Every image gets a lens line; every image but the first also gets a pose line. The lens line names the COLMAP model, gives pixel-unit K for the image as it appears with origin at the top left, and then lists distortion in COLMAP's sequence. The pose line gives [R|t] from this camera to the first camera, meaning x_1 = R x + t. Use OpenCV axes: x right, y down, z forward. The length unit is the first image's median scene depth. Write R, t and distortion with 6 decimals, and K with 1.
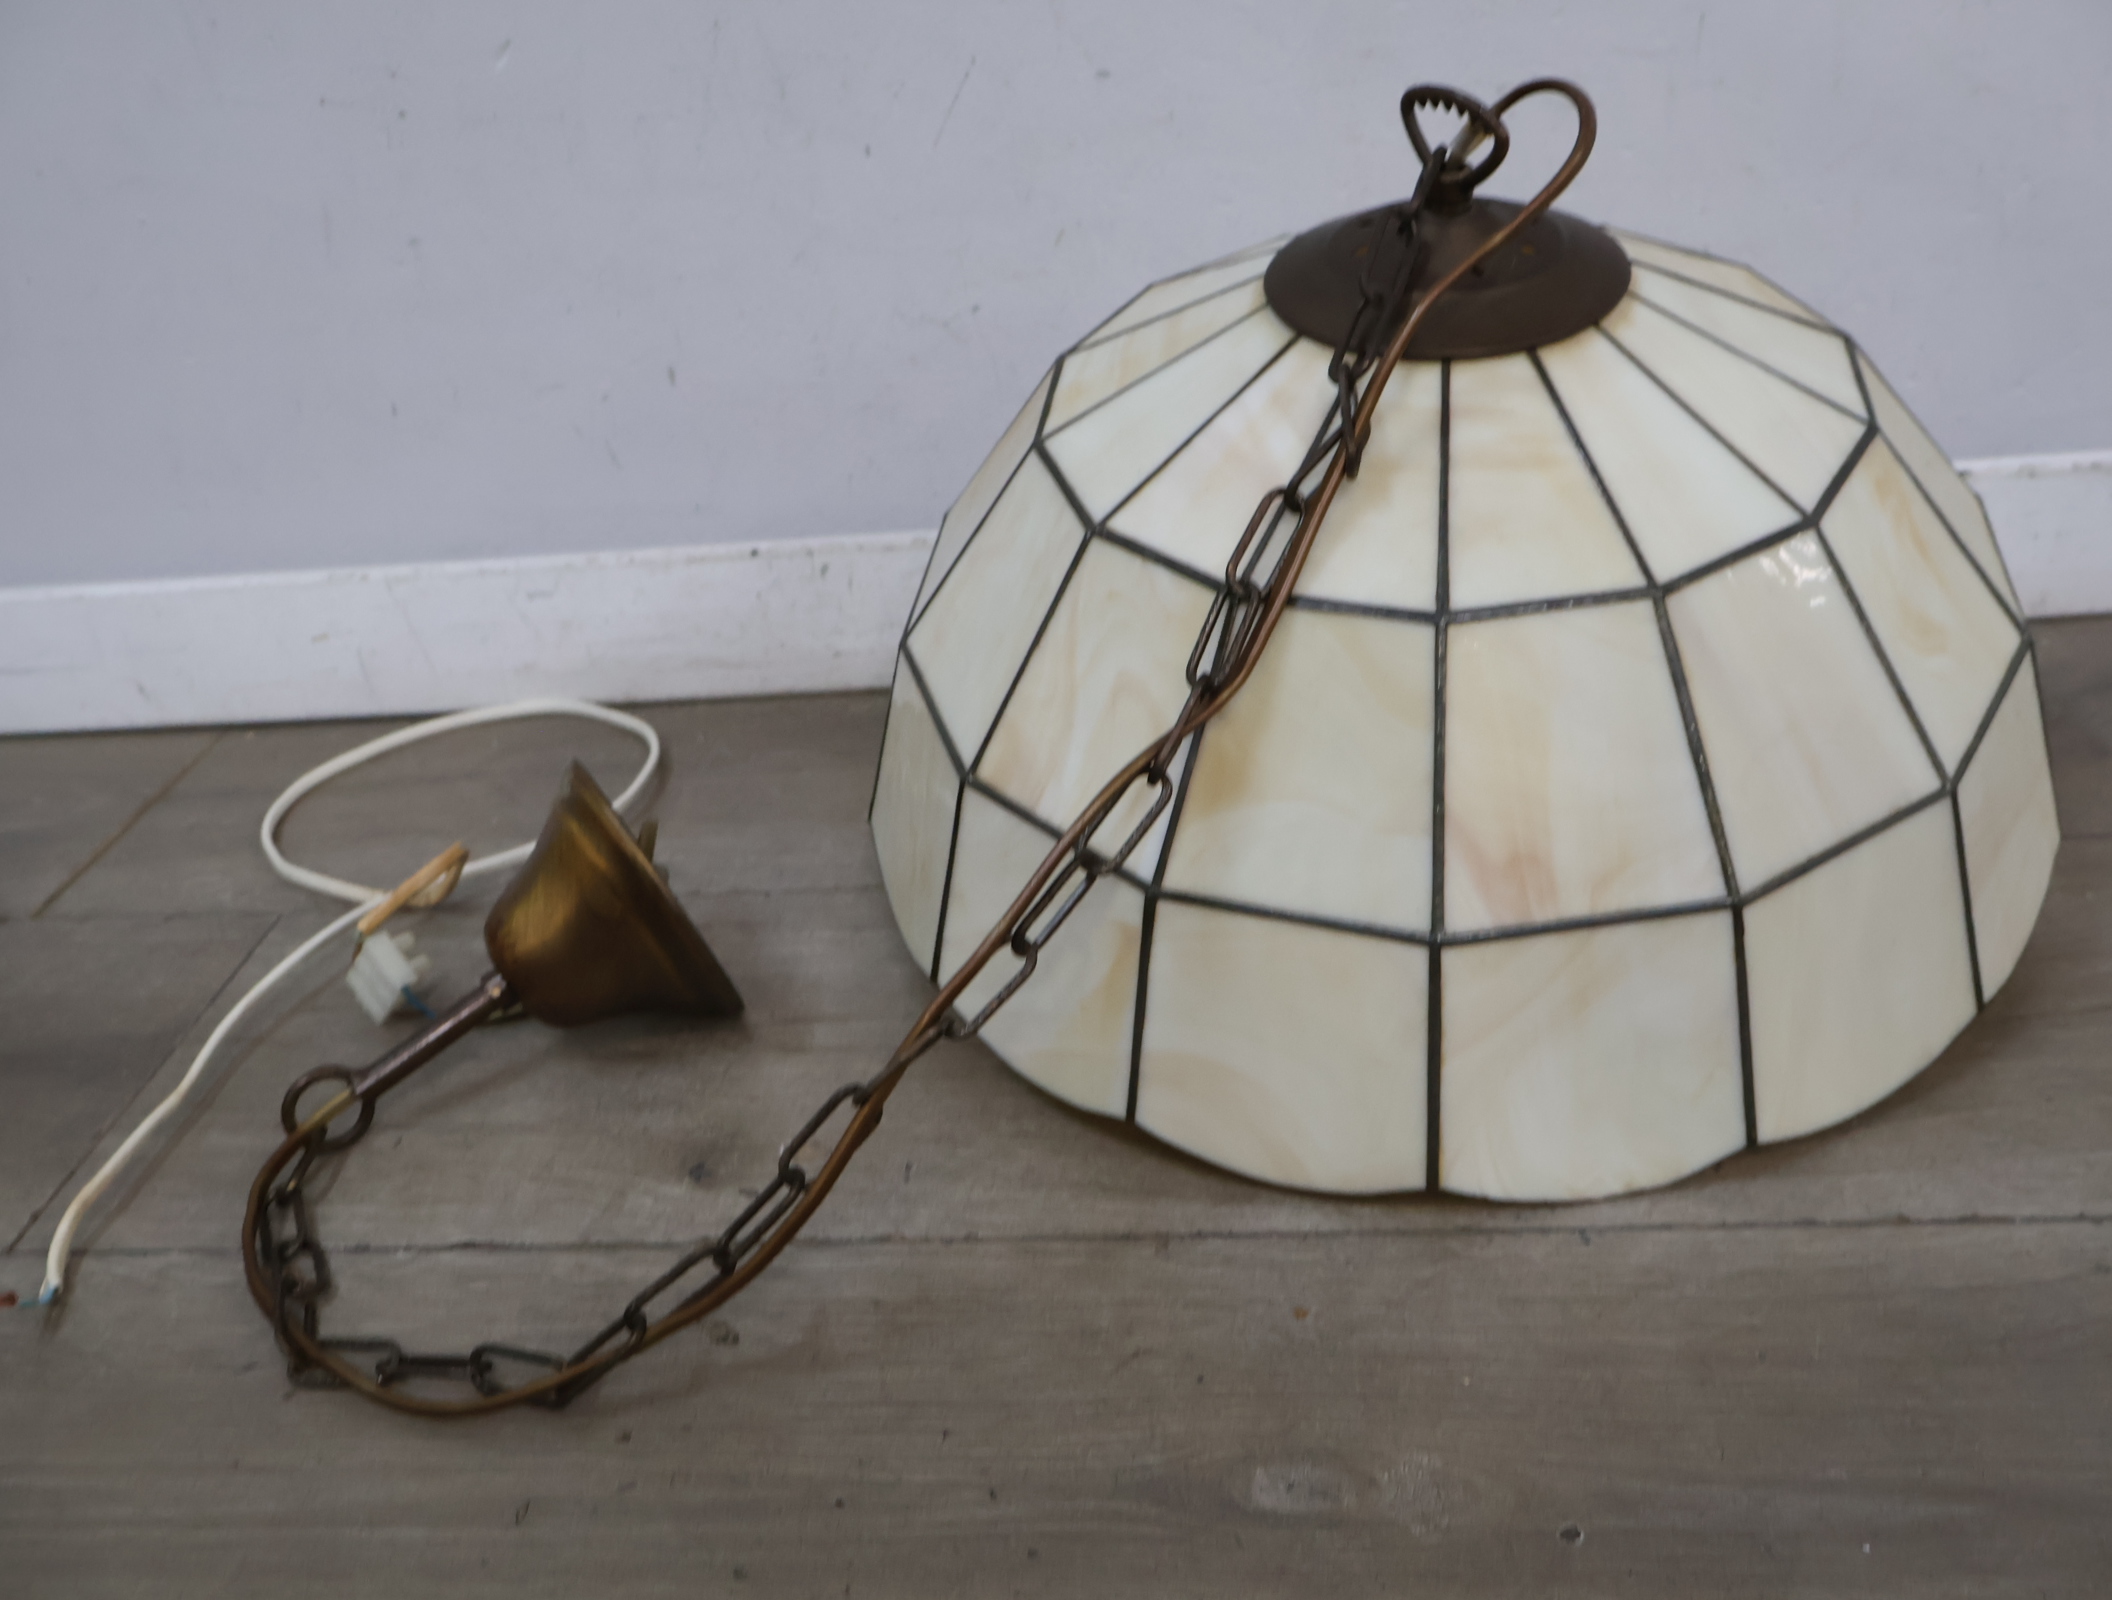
lens RADIAL K [[1999.5, 0, 1059.0], [0, 1999.5, 795.5], [0, 0, 1]] dist [-0.002823, 0.003816]
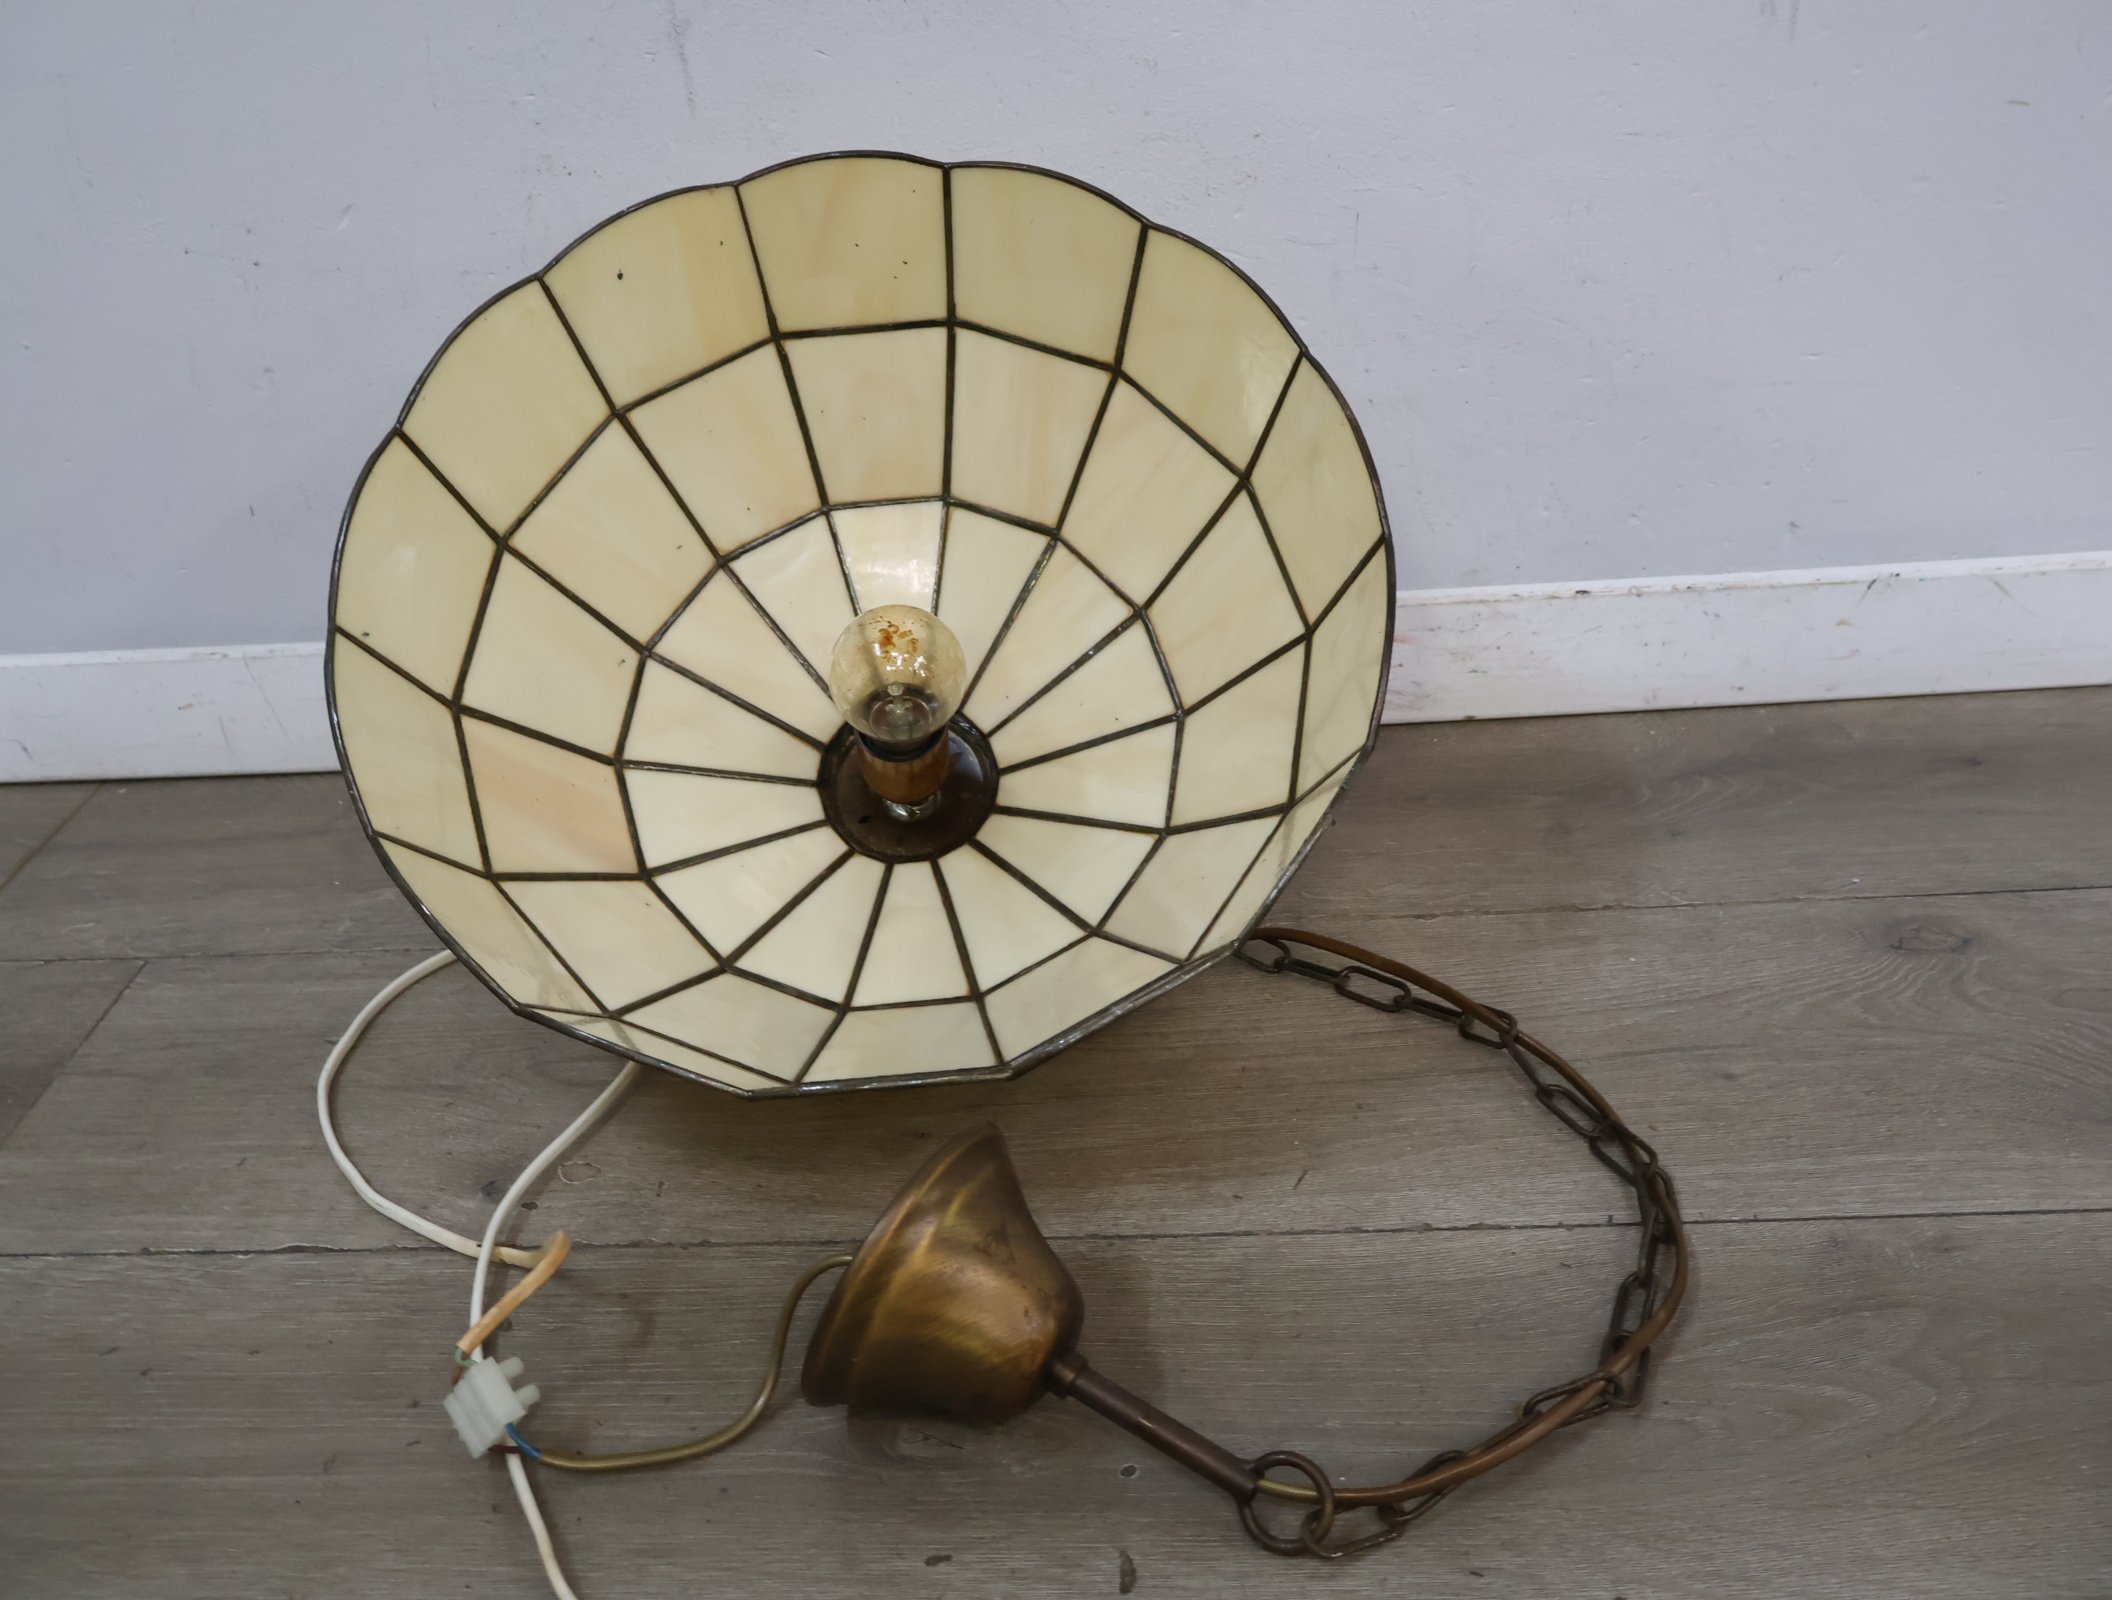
lens RADIAL K [[1993.5, 0, 1056.2], [0, 1993.5, 784.6], [0, 0, 1]] dist [-0.014009, 0.018522]
pose [[0.998836, 0.005772, 0.047897, 0.116630], [-0.006215, 0.999939, 0.009103, -0.079168], [-0.047842, -0.009390, 0.998811, -0.253966]]
